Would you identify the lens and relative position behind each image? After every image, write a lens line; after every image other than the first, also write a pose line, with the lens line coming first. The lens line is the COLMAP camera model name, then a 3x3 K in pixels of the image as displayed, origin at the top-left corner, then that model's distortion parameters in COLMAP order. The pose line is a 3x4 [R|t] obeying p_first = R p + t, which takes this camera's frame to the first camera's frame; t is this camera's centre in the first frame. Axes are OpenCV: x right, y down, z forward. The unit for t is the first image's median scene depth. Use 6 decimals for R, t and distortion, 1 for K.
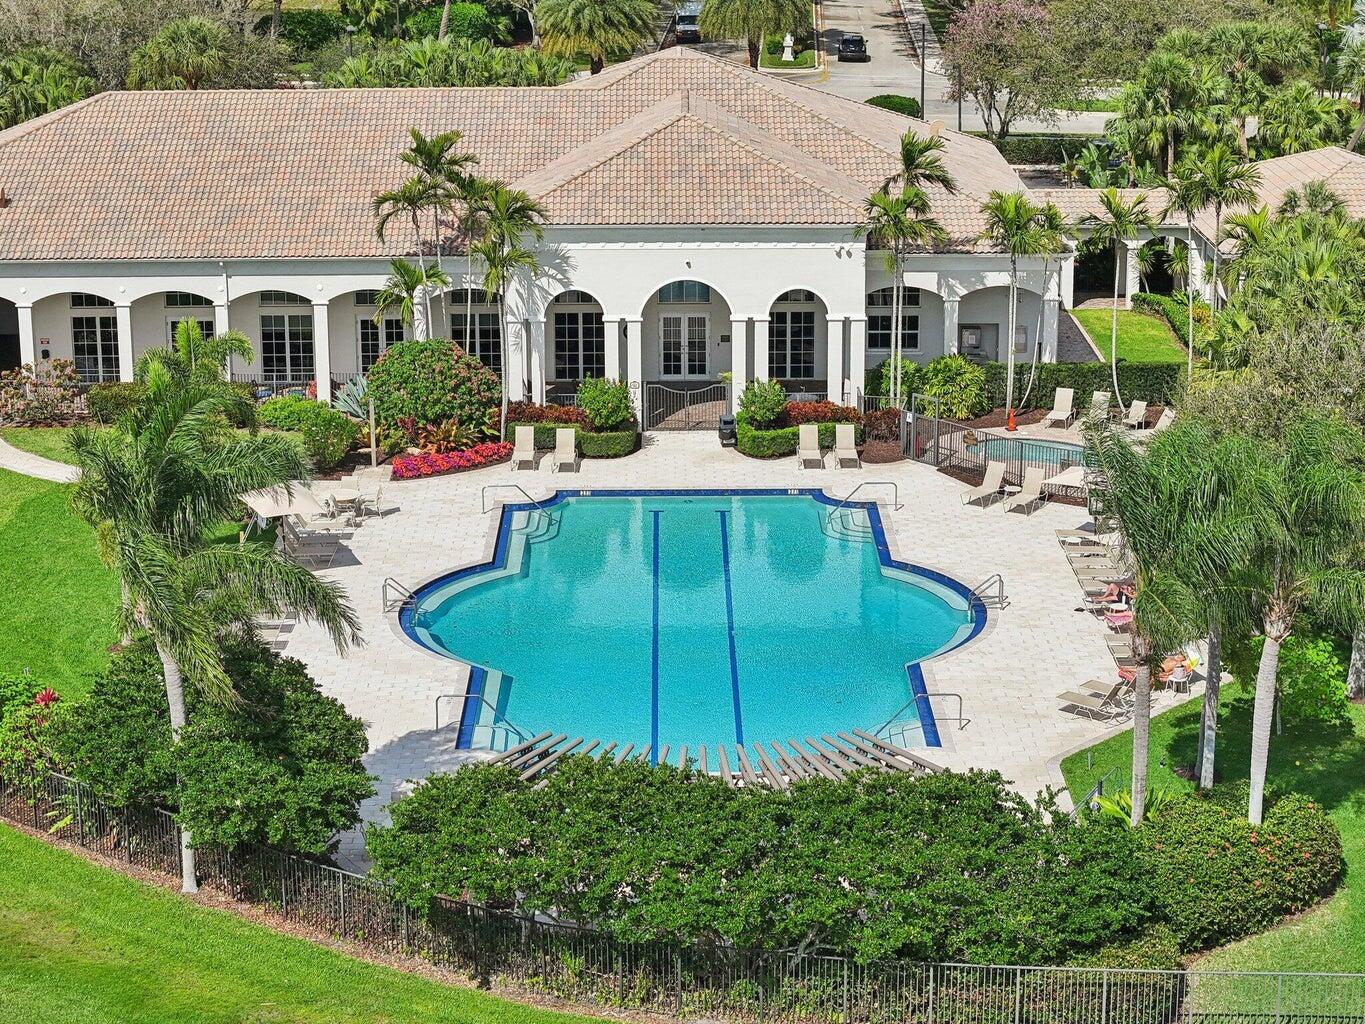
lens RADIAL K [[2812.3, 0, 681.0], [0, 2812.3, 516.1], [0, 0, 1]] dist [-0.055741, 0.000000]
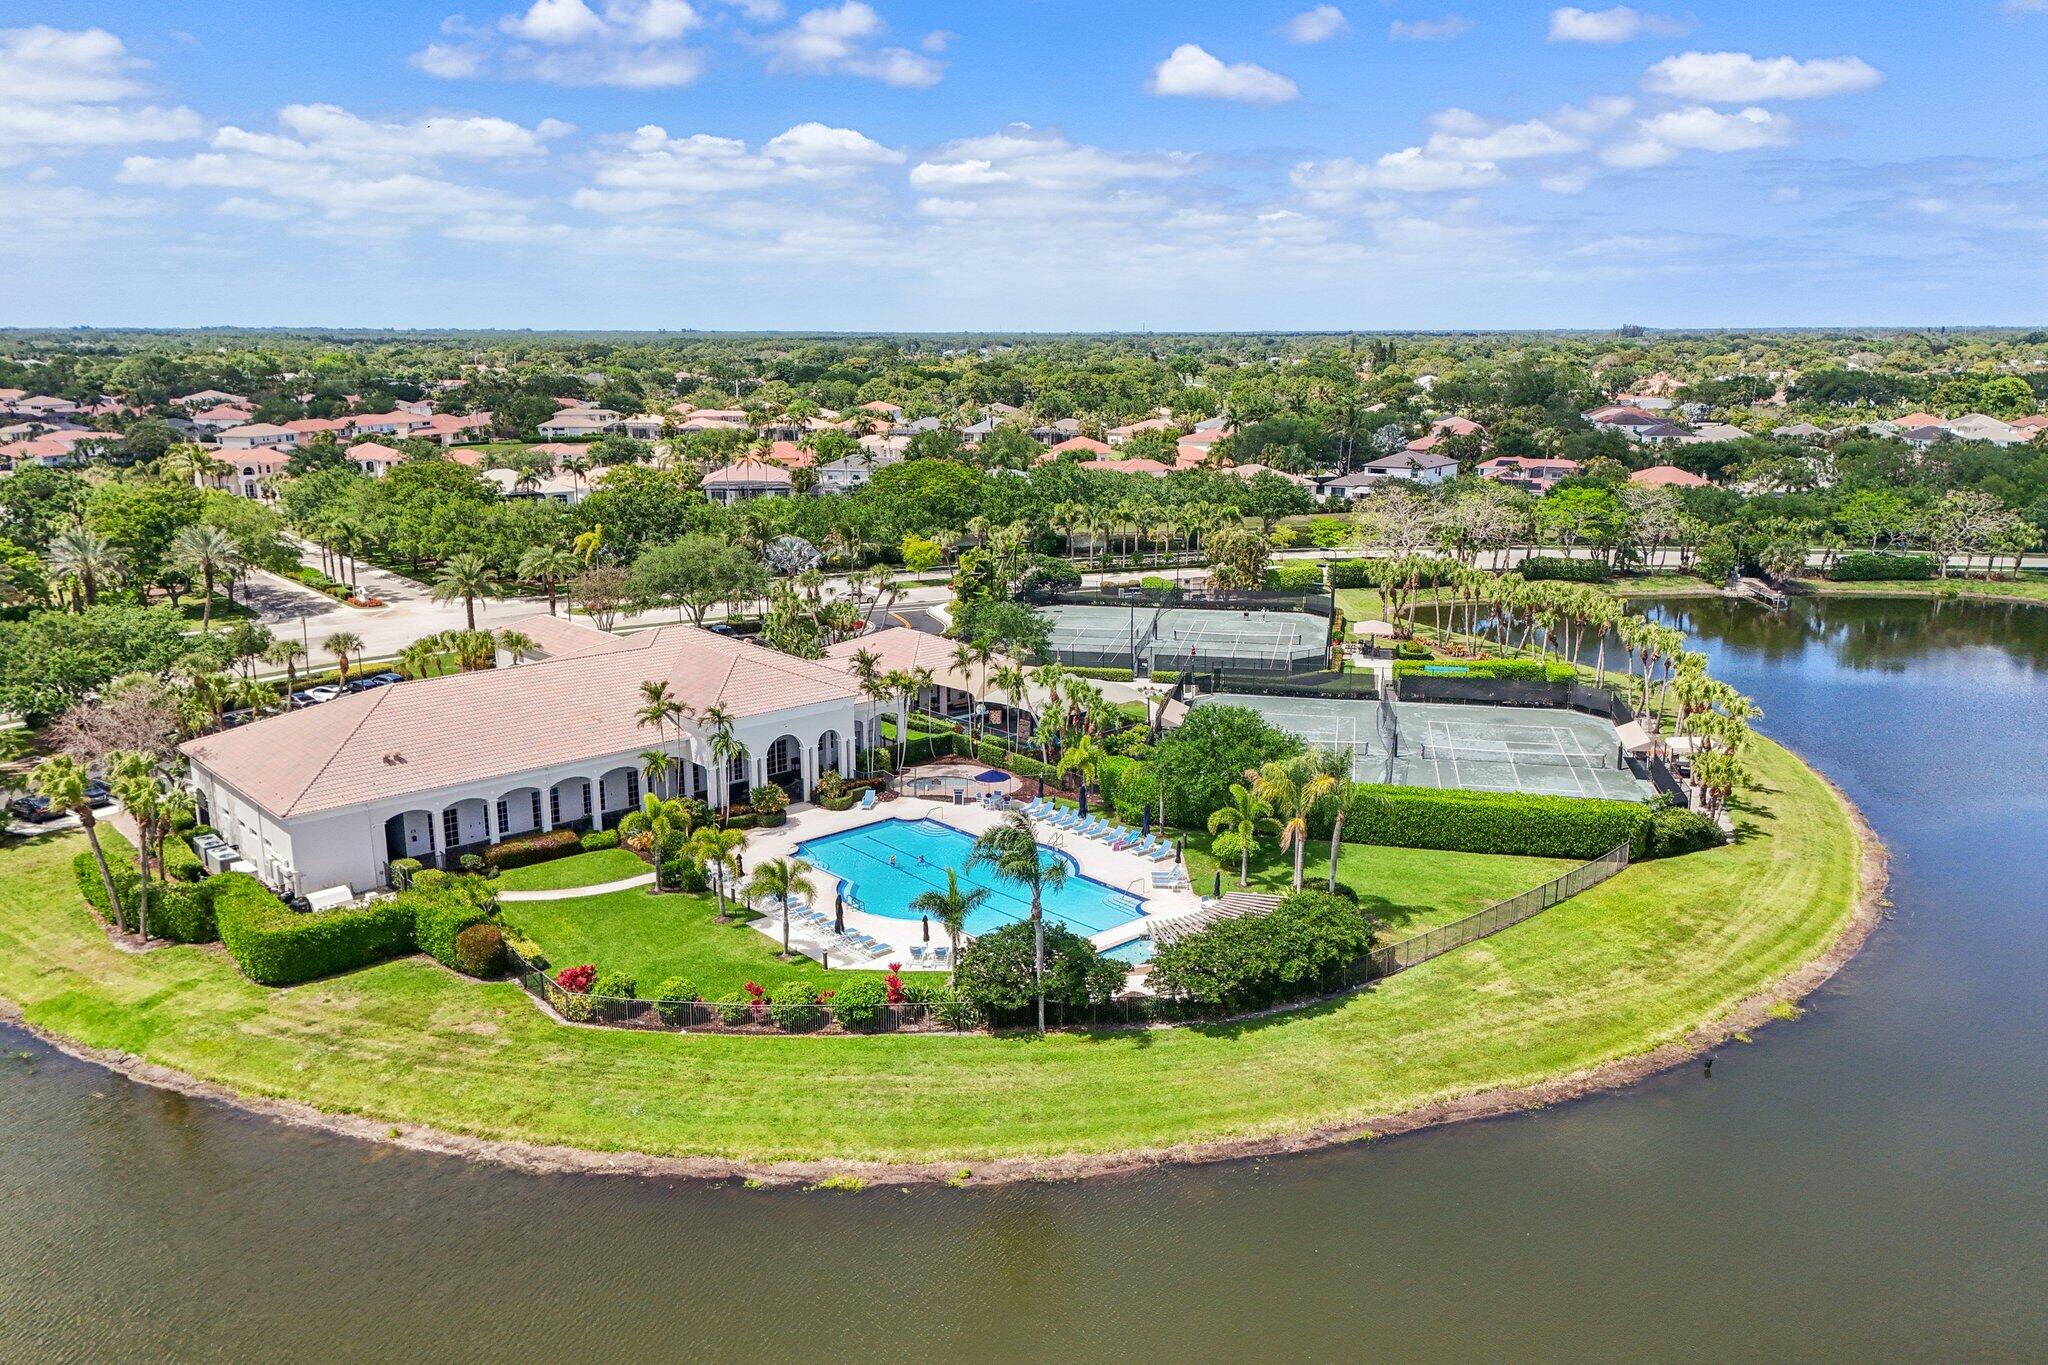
lens RADIAL K [[1496.3, 0, 1020.9], [0, 1496.3, 680.8], [0, 0, 1]] dist [0.098045, 0.001959]
pose [[0.750246, -0.146382, 0.644751, -0.582875], [0.182269, 0.983186, 0.011126, -0.103336], [-0.635538, 0.109171, 0.764312, 0.020021]]
